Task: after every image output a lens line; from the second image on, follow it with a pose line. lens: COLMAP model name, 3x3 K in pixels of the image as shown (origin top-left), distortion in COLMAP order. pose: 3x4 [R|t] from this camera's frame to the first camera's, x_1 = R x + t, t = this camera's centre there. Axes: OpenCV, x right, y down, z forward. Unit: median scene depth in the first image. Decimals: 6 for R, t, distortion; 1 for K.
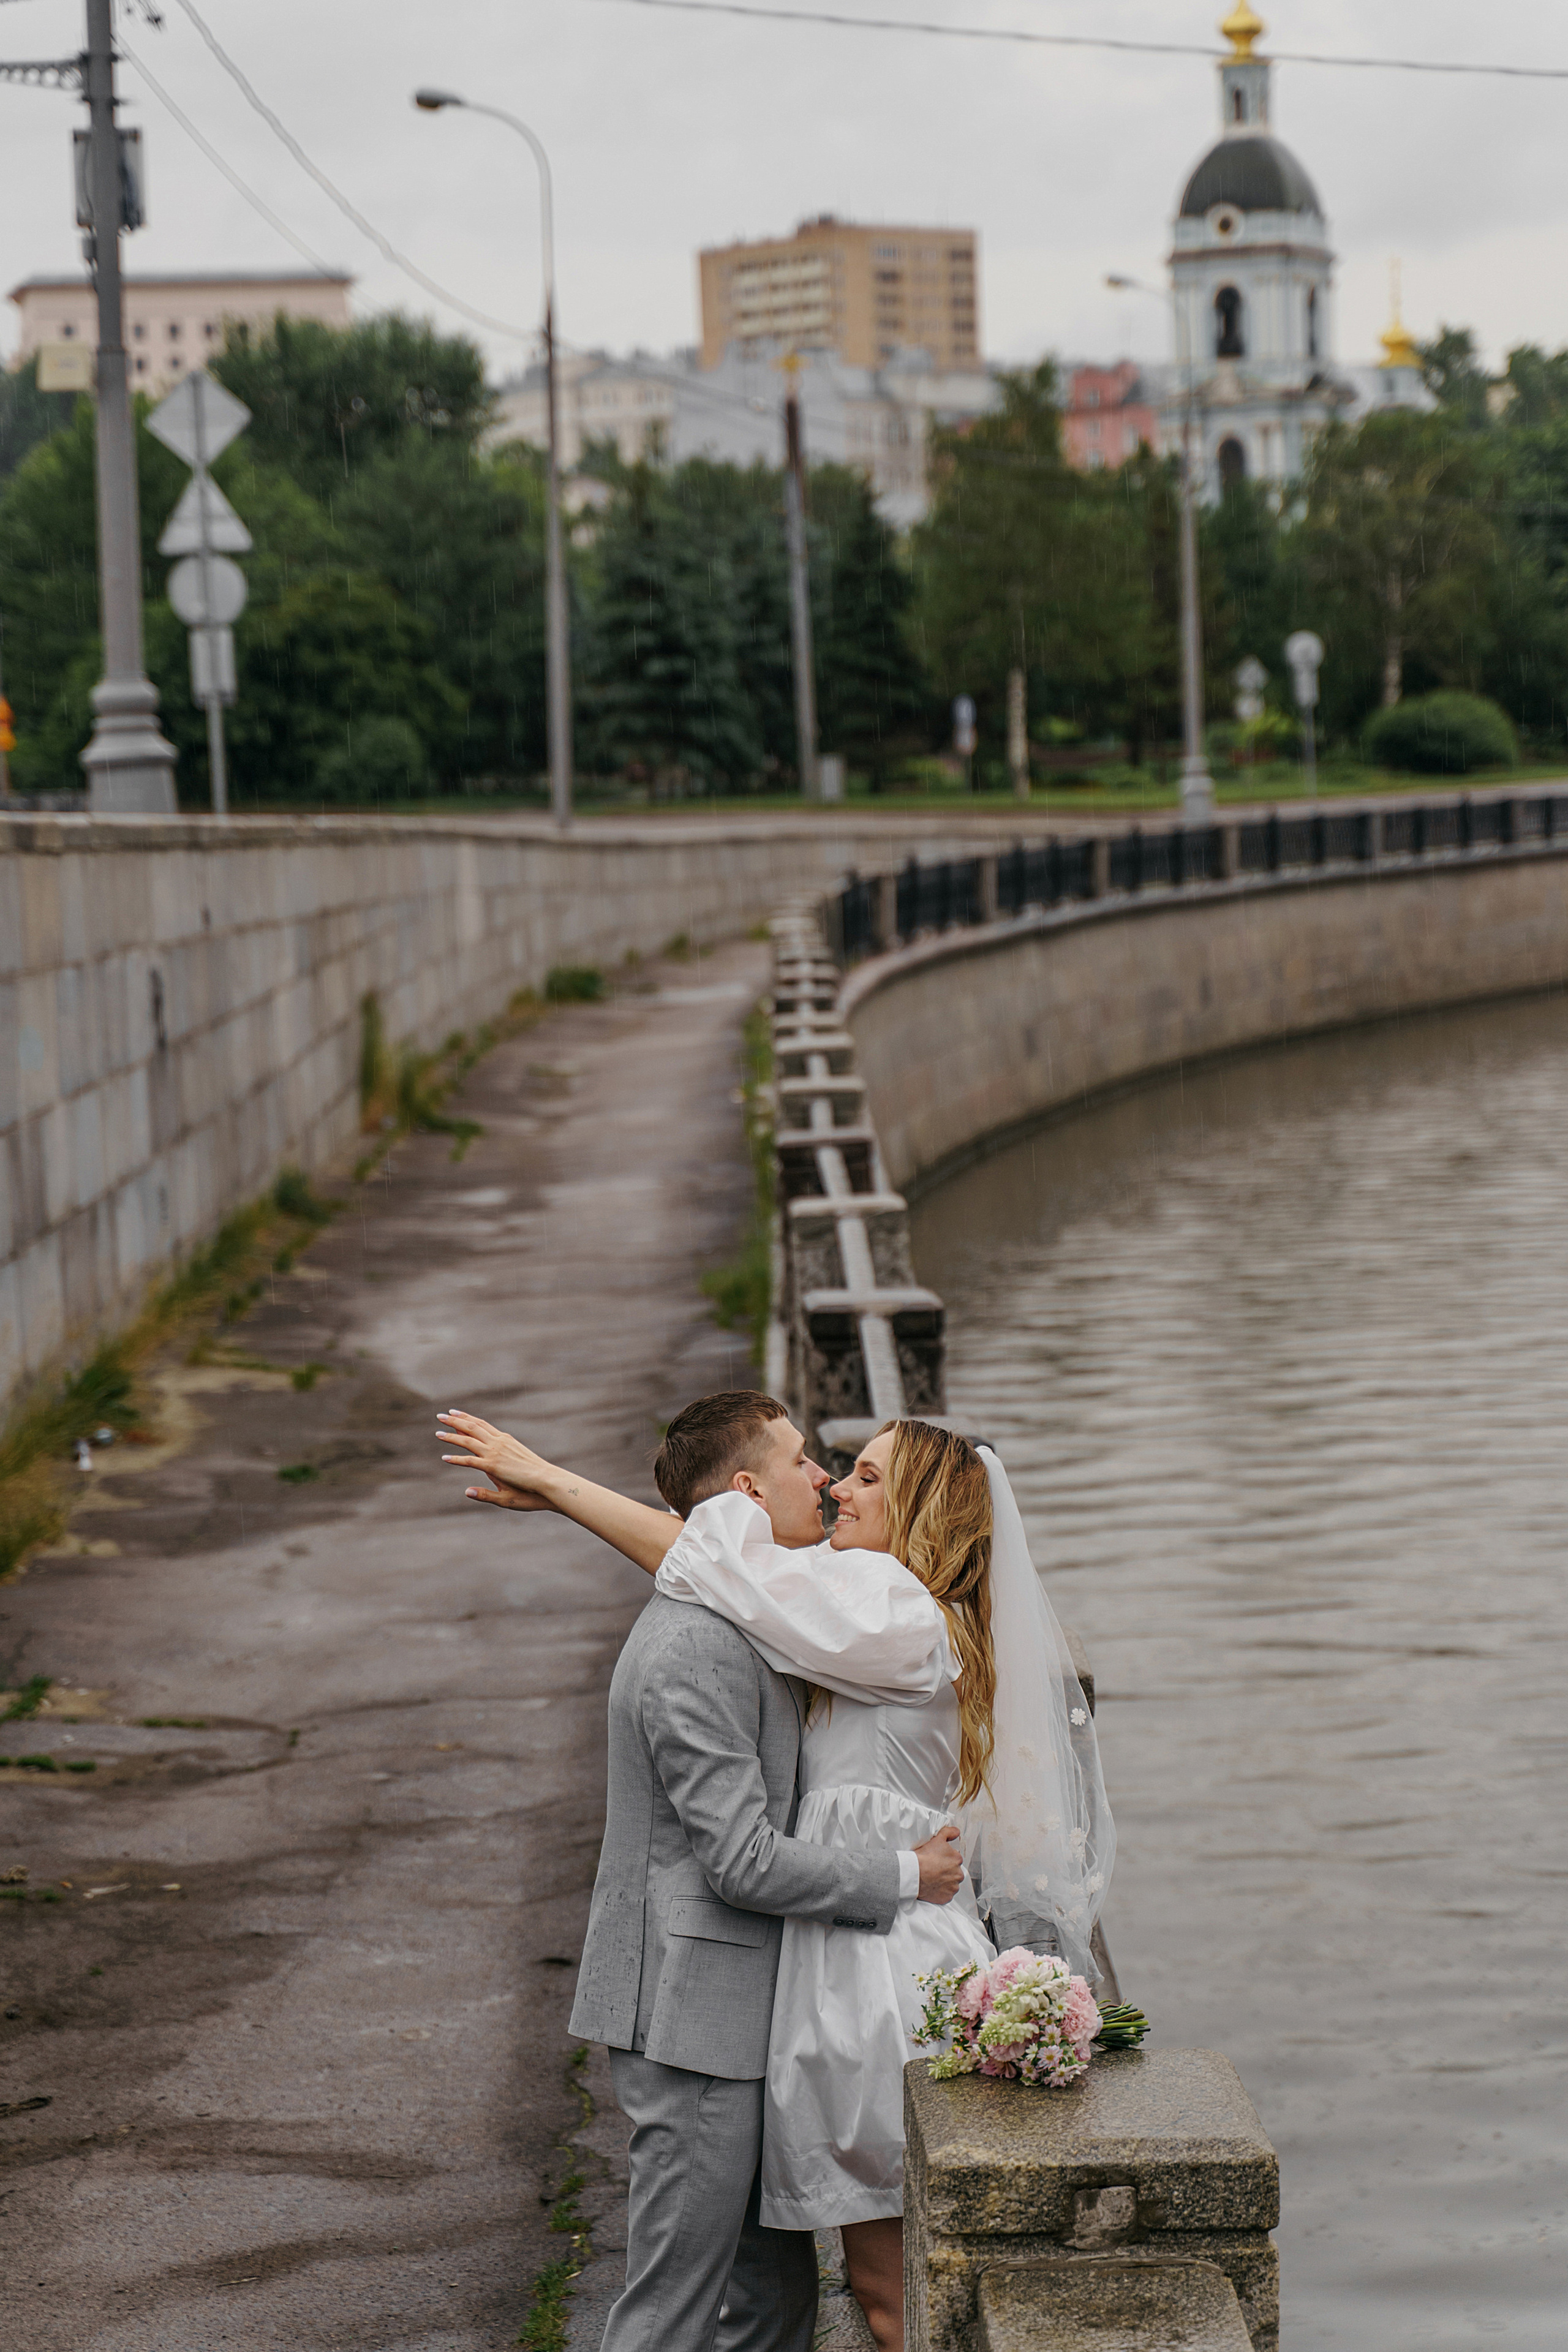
lens RADIAL K [[5508.7, 0, 788.5], [0, 5508.7, 1171.9], [0, 0, 1]] dist [-0.017054, 0.094472]
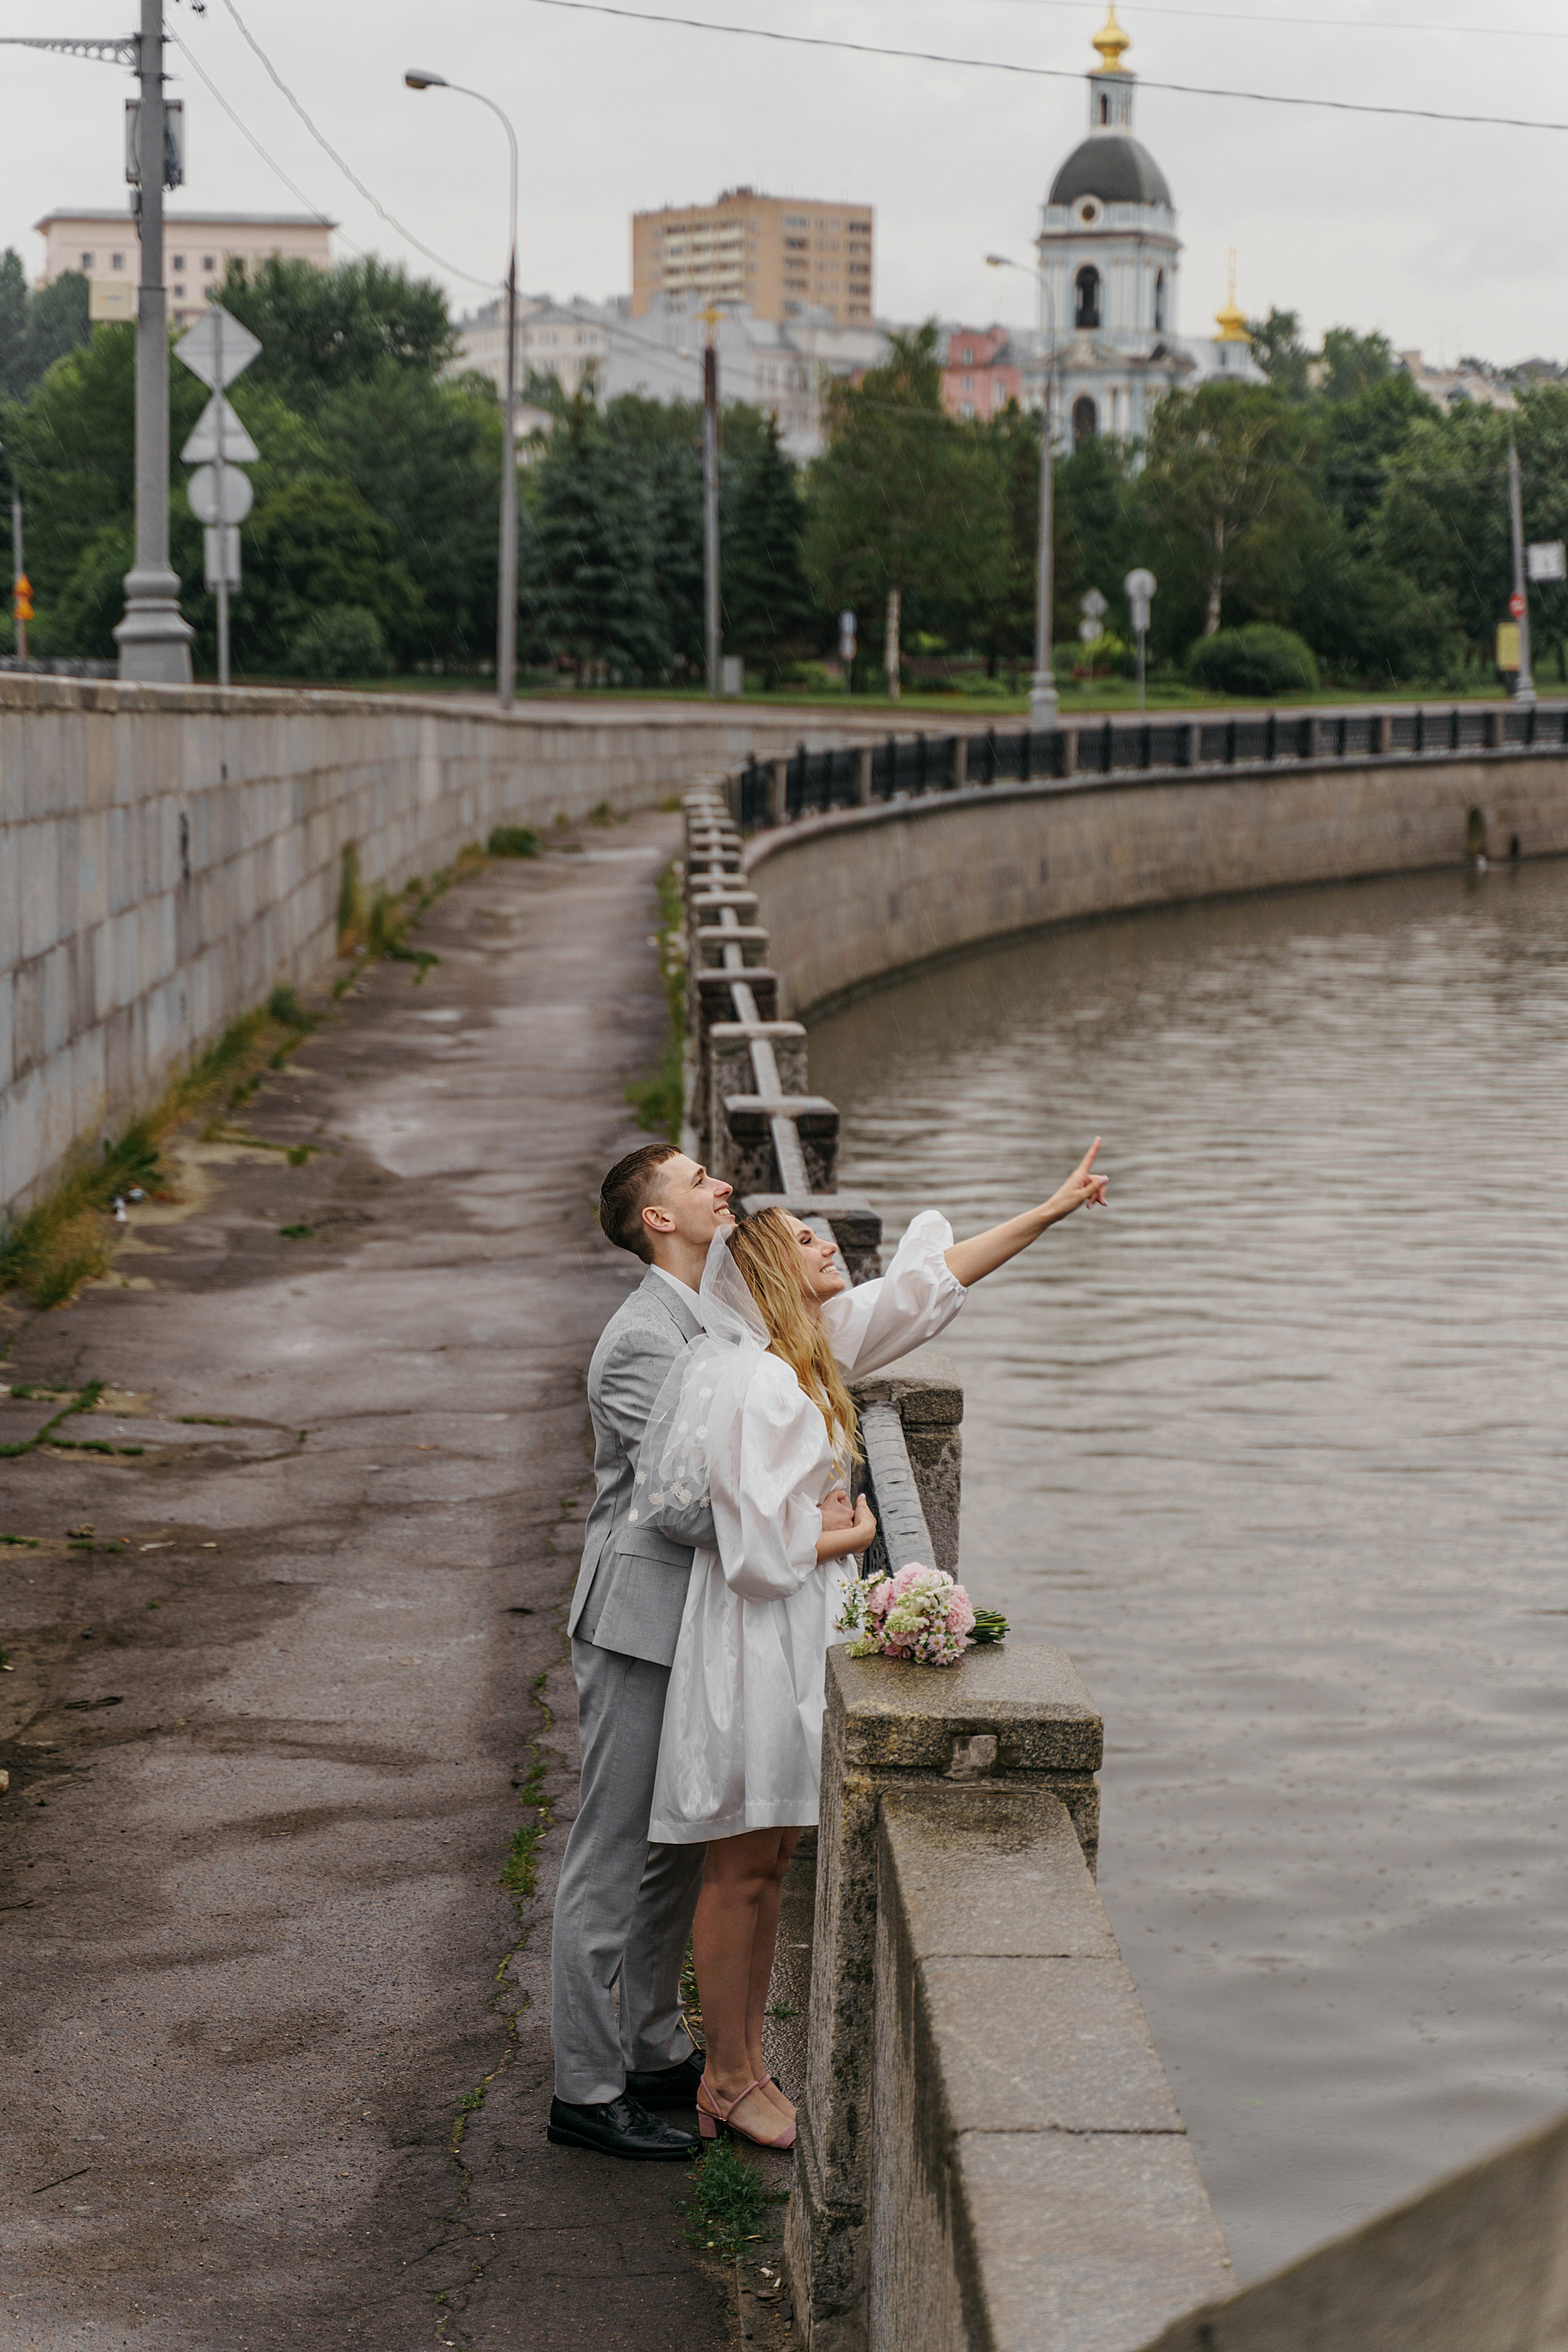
lens RADIAL K [[4729.1, 0, 752.7], [0, 4729.1, 1182.2], [0, 0, 1]] dist [0.022738, -0.148408]
pose [[0.998957, 0.042024, 0.017854, -0.003099], [-0.042633, 0.998469, 0.035230, 0.001146], [-0.016346, -0.035954, 0.999220, -0.021003]]
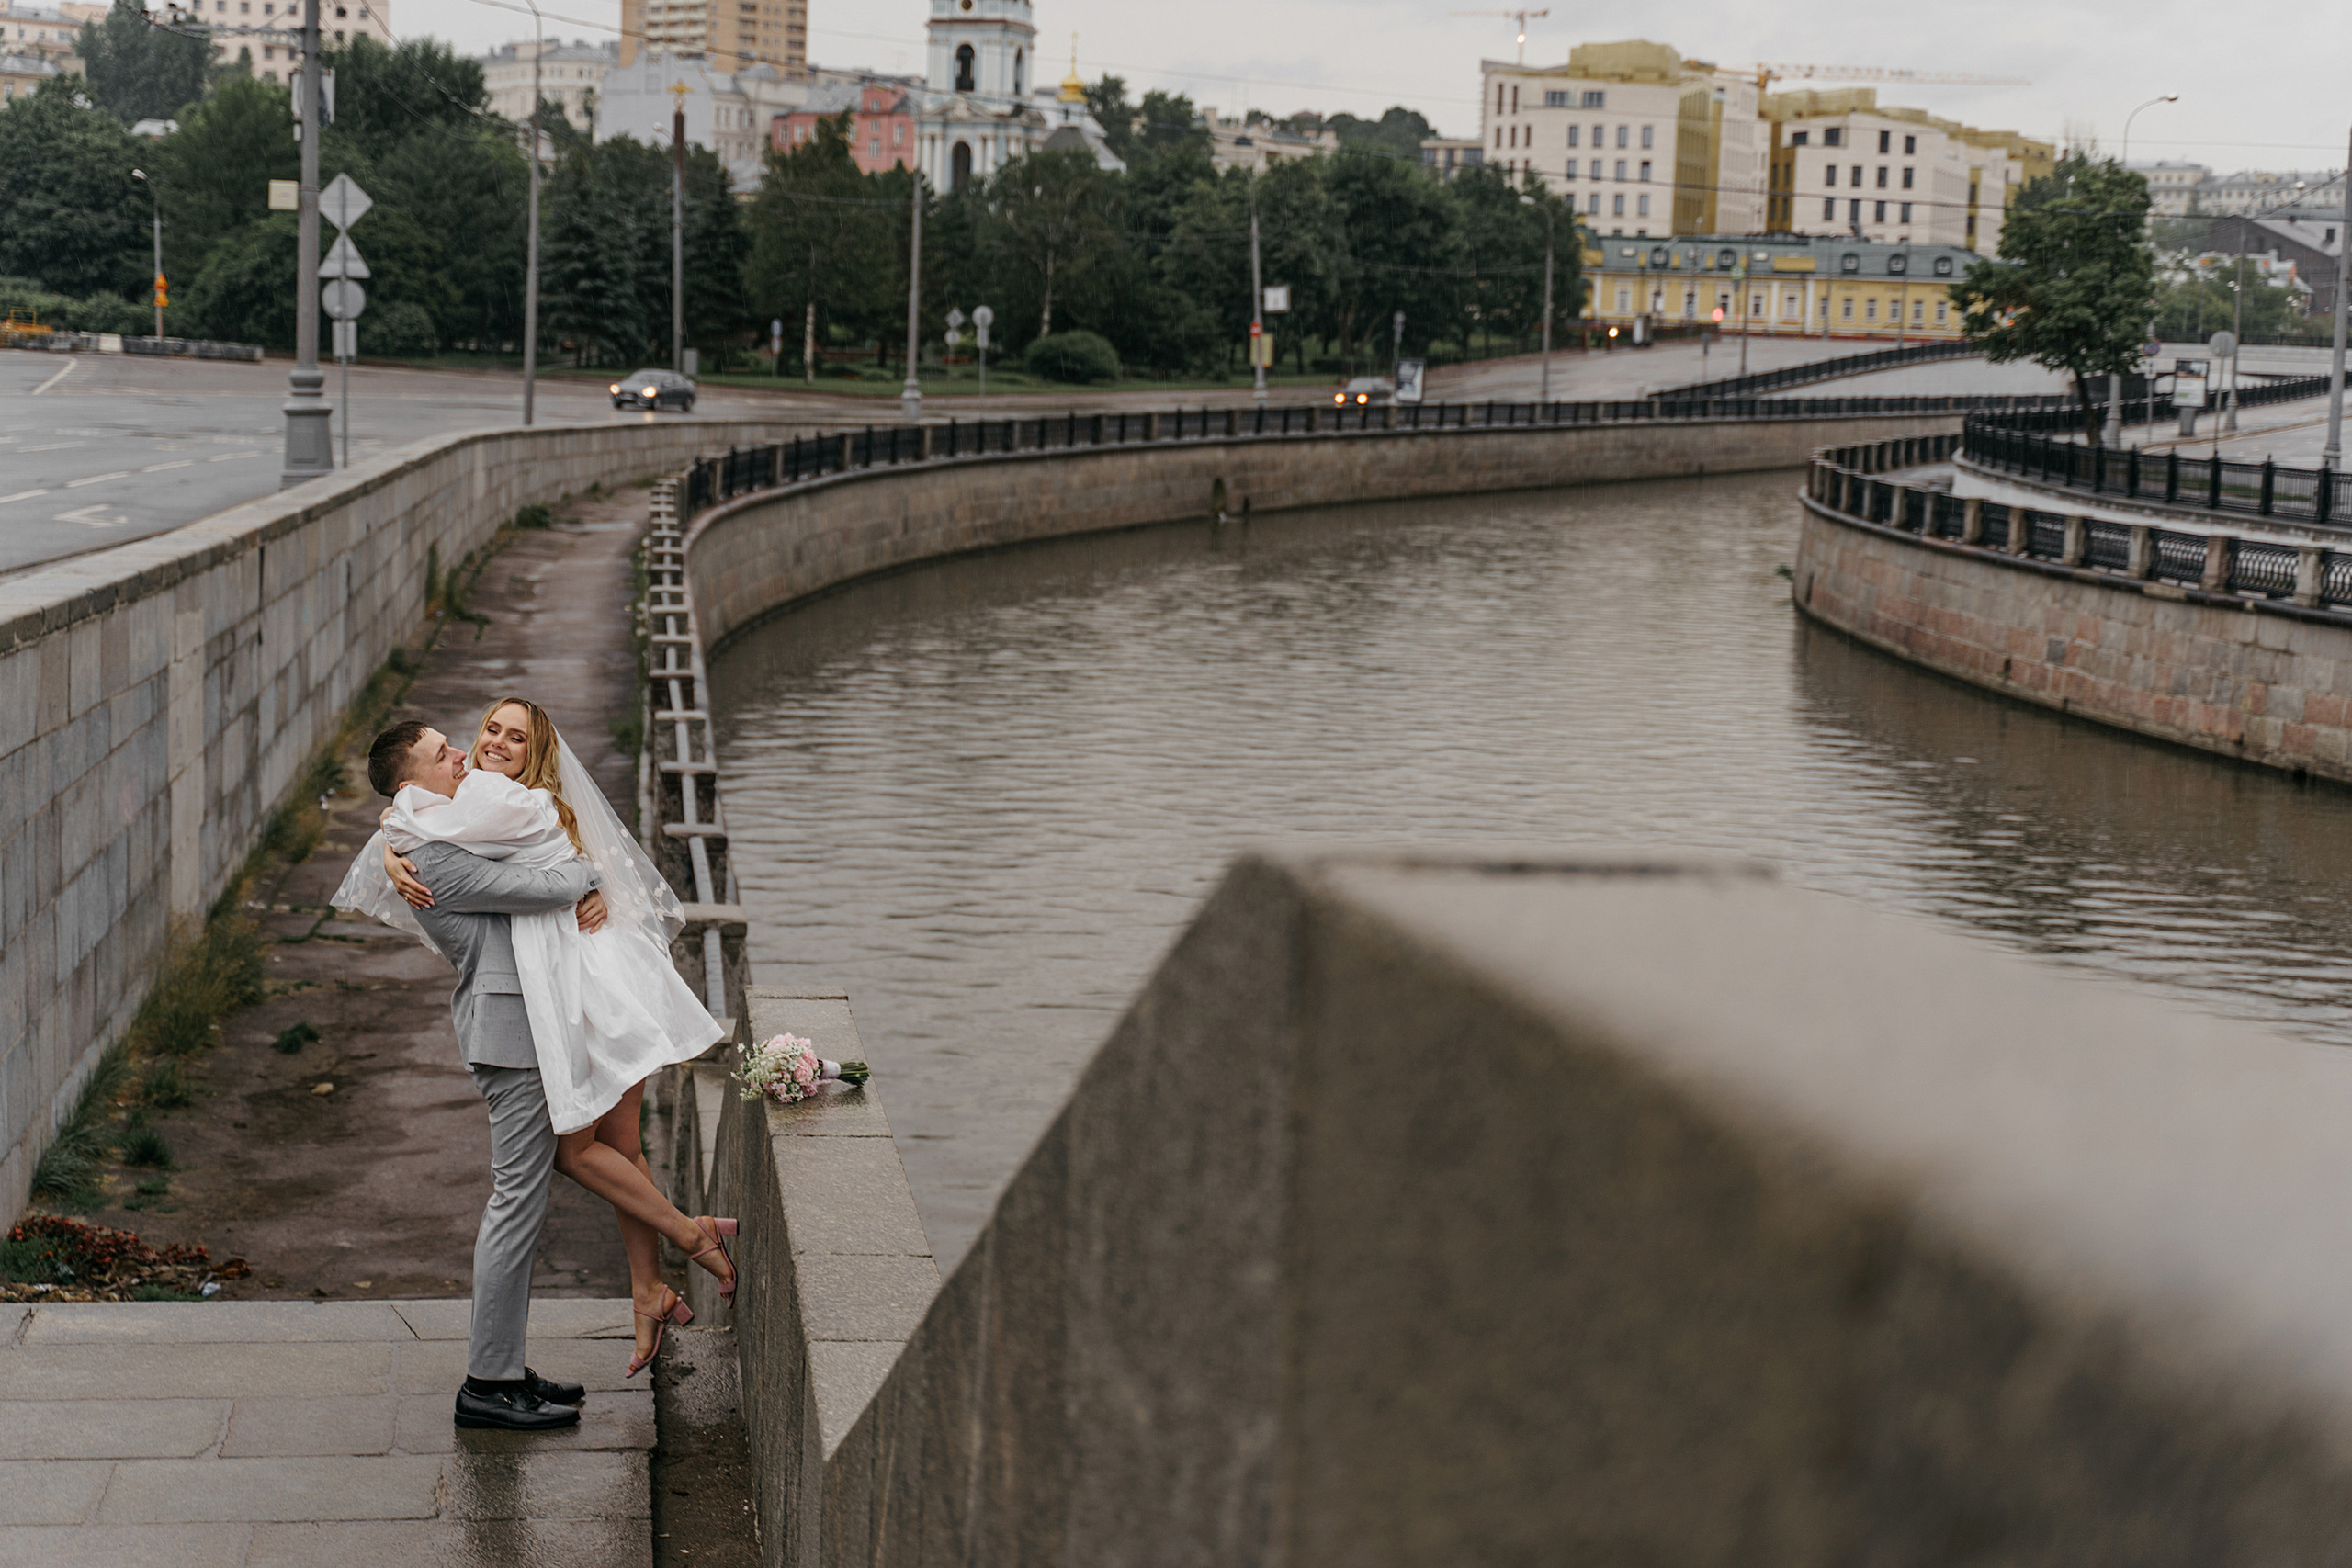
lens RADIAL K [[3661.3, 0, 1176.0], [0, 3661.3, 784.0], [0, 0, 1]] dist [-0.001682, -0.063220]
pose [[0.987950, 0.053778, 0.145133, -0.002131], [-0.061099, 0.997050, 0.046460, -0.019239], [-0.142206, -0.054767, 0.988321, -0.212651]]
